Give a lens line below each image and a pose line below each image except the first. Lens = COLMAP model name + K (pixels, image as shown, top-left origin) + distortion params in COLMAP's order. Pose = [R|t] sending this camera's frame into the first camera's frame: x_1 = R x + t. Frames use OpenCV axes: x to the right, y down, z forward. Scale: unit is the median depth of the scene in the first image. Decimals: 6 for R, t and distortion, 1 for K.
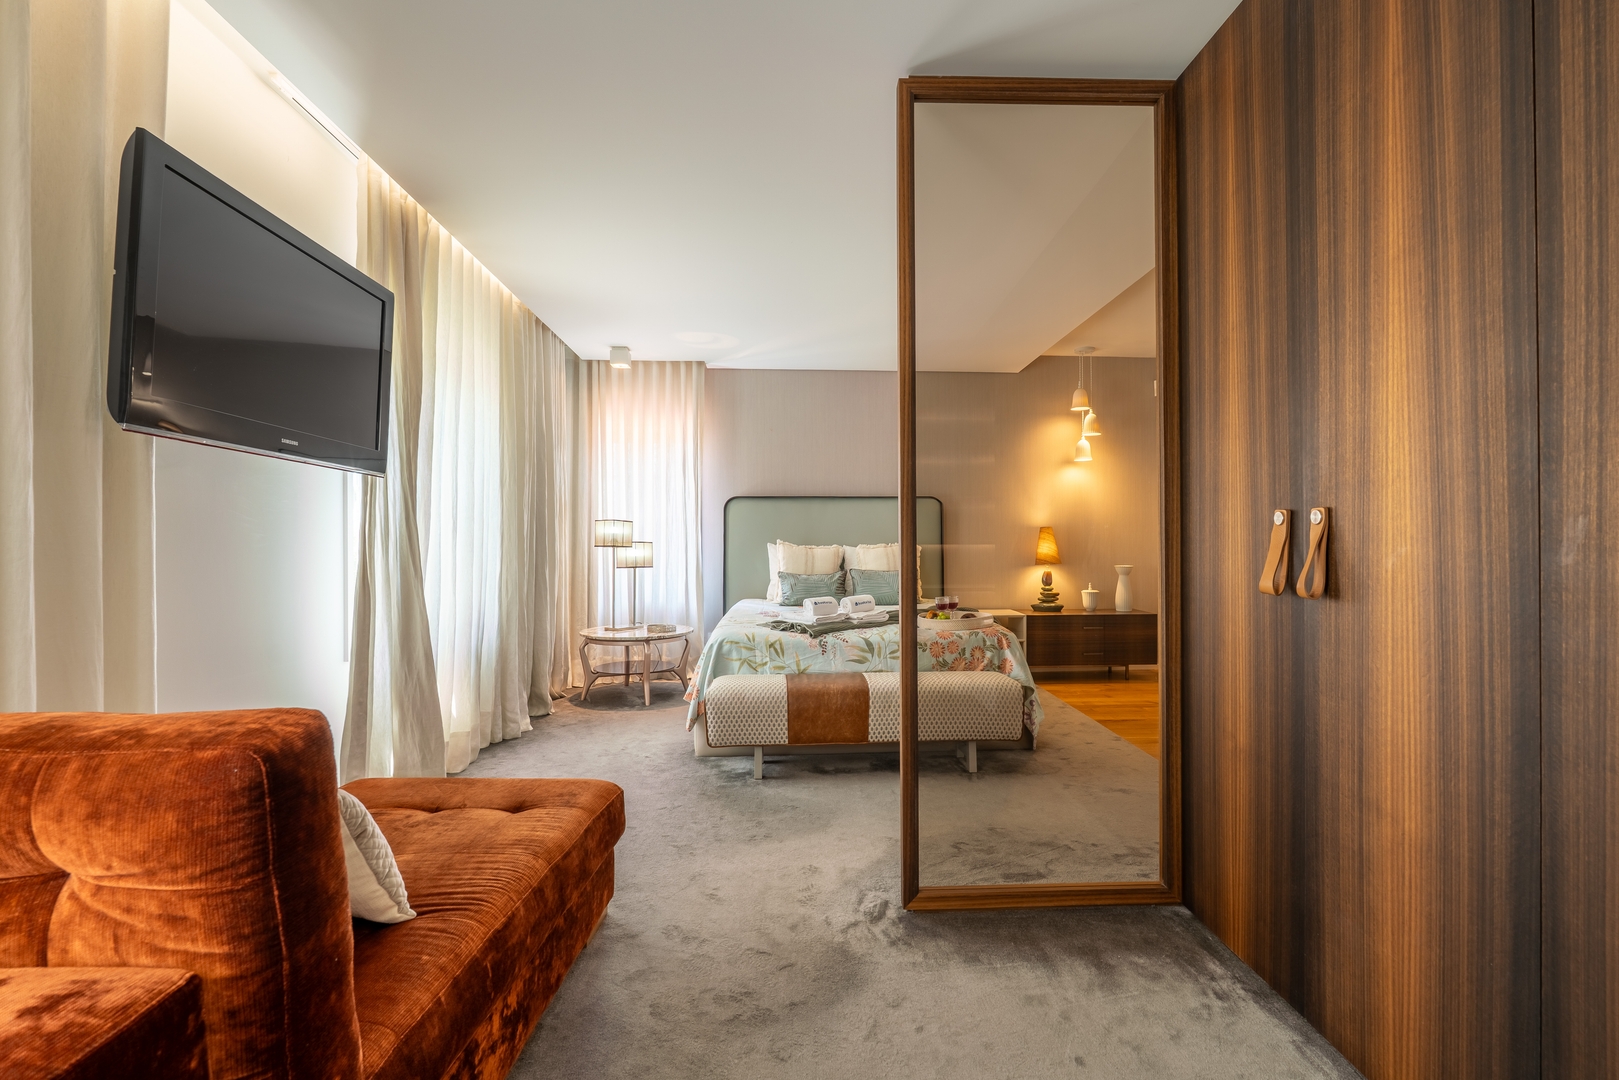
lens RADIAL K [[737.4, 0, 833.6], [0, 737.4, 529.1], [0, 0, 1]] dist [-0.004967, 0.000310]
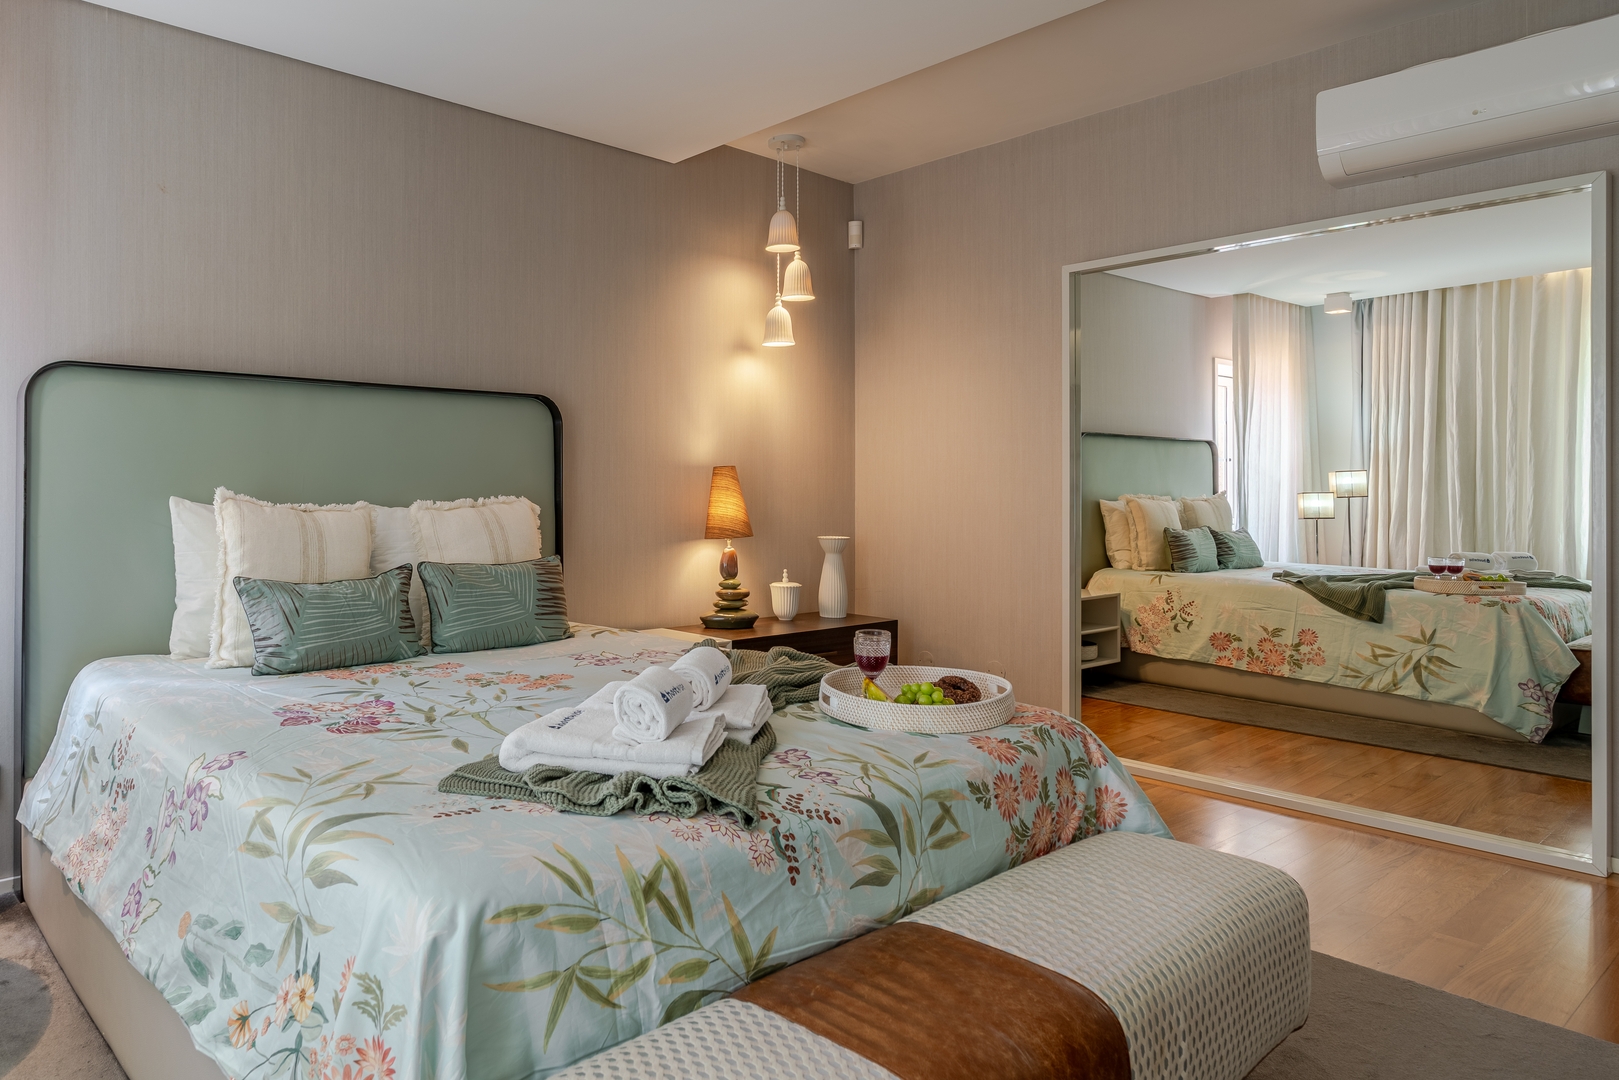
lens RADIAL K [[1036.6, 0, 643.4], [0, 1036.6, 485.2], [0, 0, 1]] dist [-0.005374, -0.000060]
pose [[0.809055, 0.007285, 0.587688, -0.670878], [-0.013952, 0.999879, 0.006814, 0.022269], [-0.587567, -0.013712, 0.809059, 1.542656]]
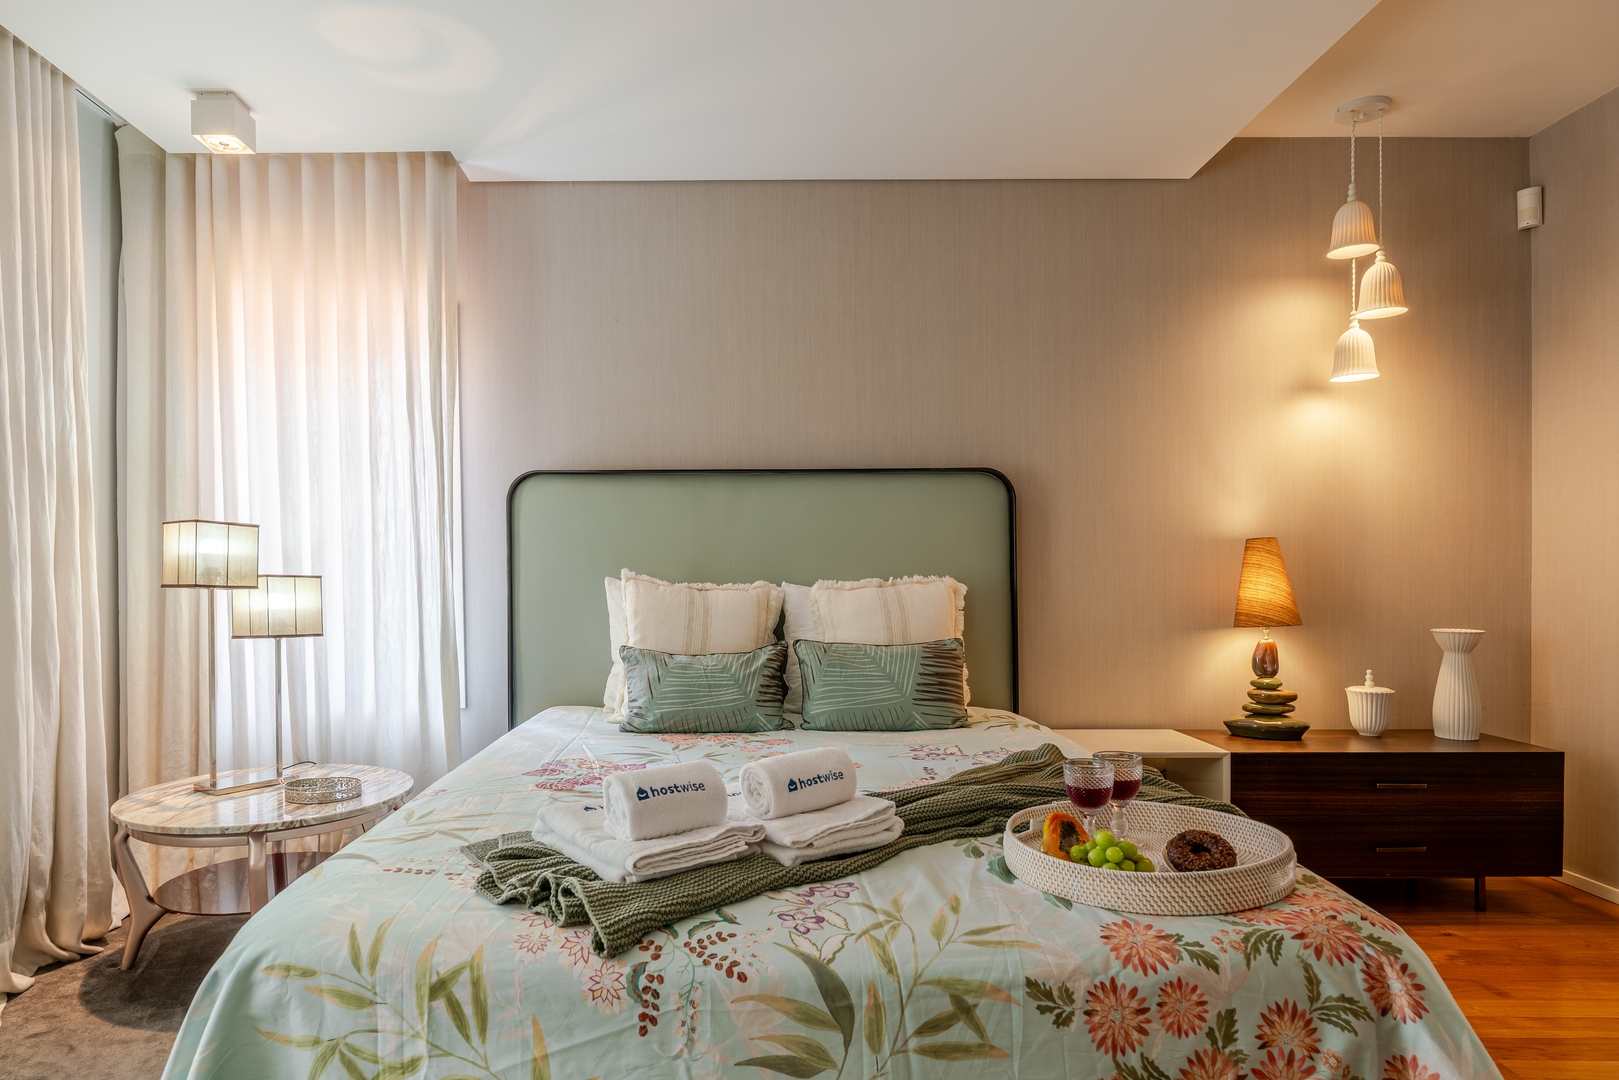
lens RADIAL K [[953.2, 0, 727.0], [0, 953.2, 590.5], [0, 0, 1]] dist [-0.004889, -0.000565]
pose [[0.997053, -0.001142, -0.076704, 0.082320], [0.003714, 0.999435, 0.033396, 0.027749], [0.076623, -0.033583, 0.996494, 1.515801]]
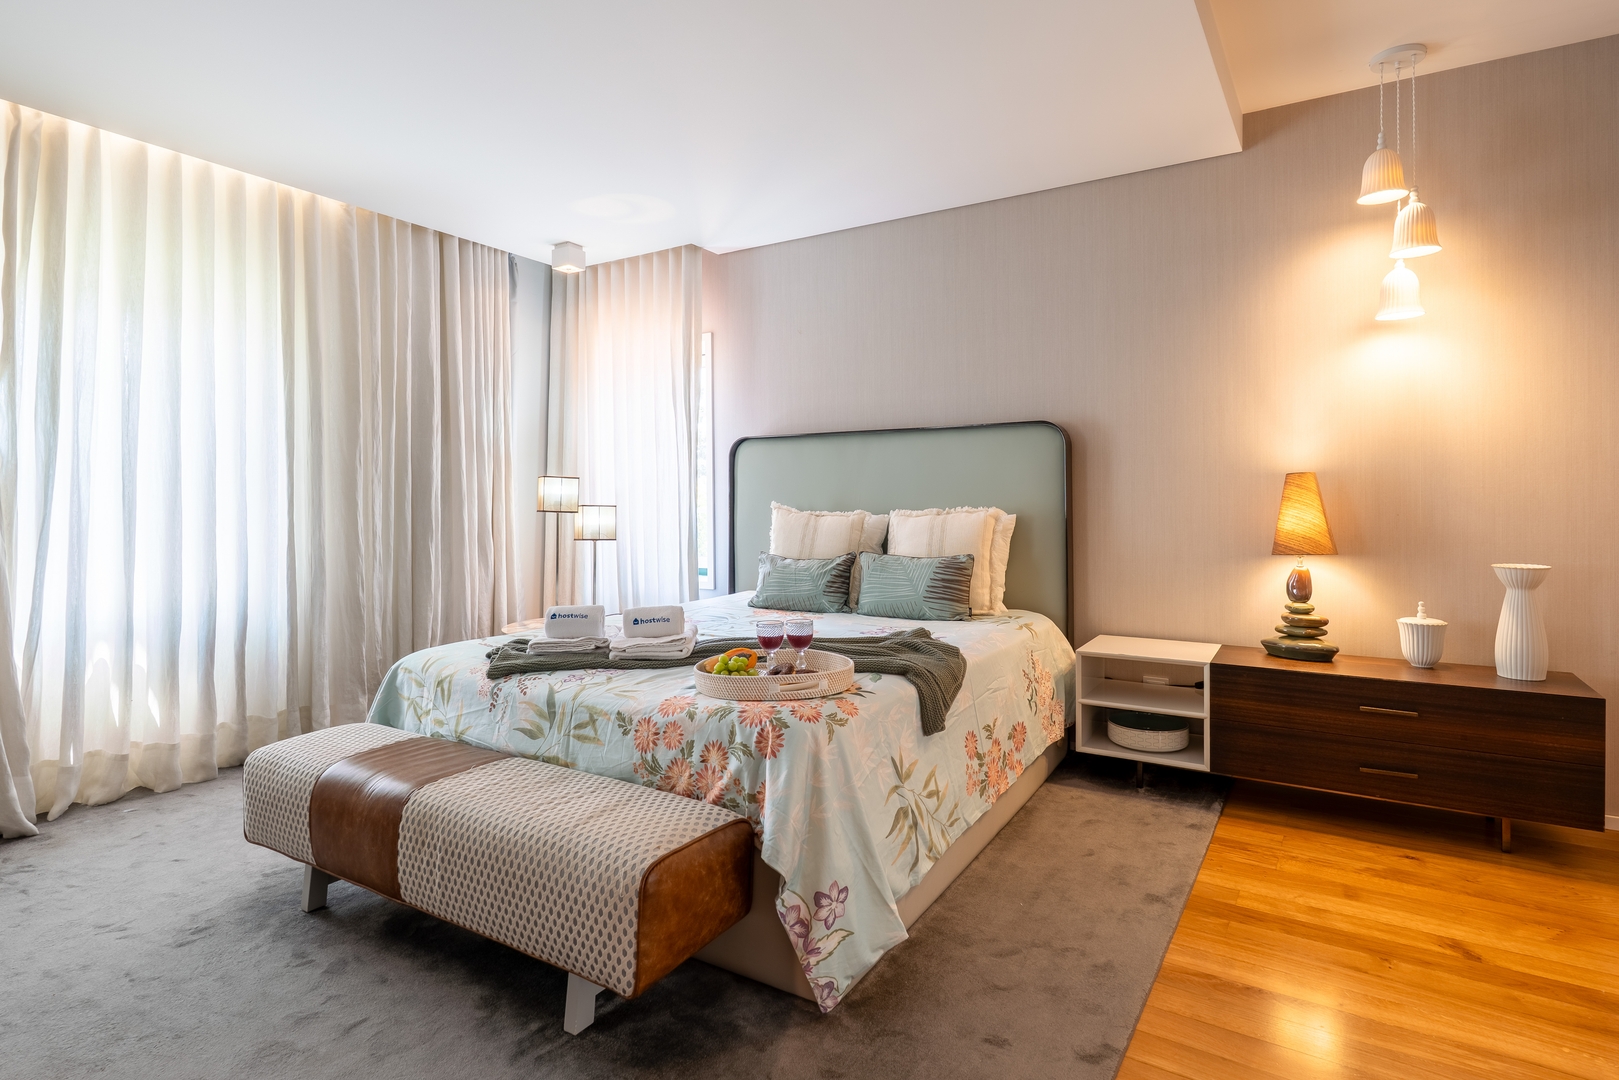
lens RADIAL K [[845.5, 0, 768.5], [0, 845.5, 501.2], [0, 0, 1]] dist [-0.007165, 0.000440]
pose [[0.799240, -0.000366, -0.601012, 1.190234], [0.013688, 0.999752, 0.017593, 0.002916], [0.600856, -0.022288, 0.799047, 1.349020]]
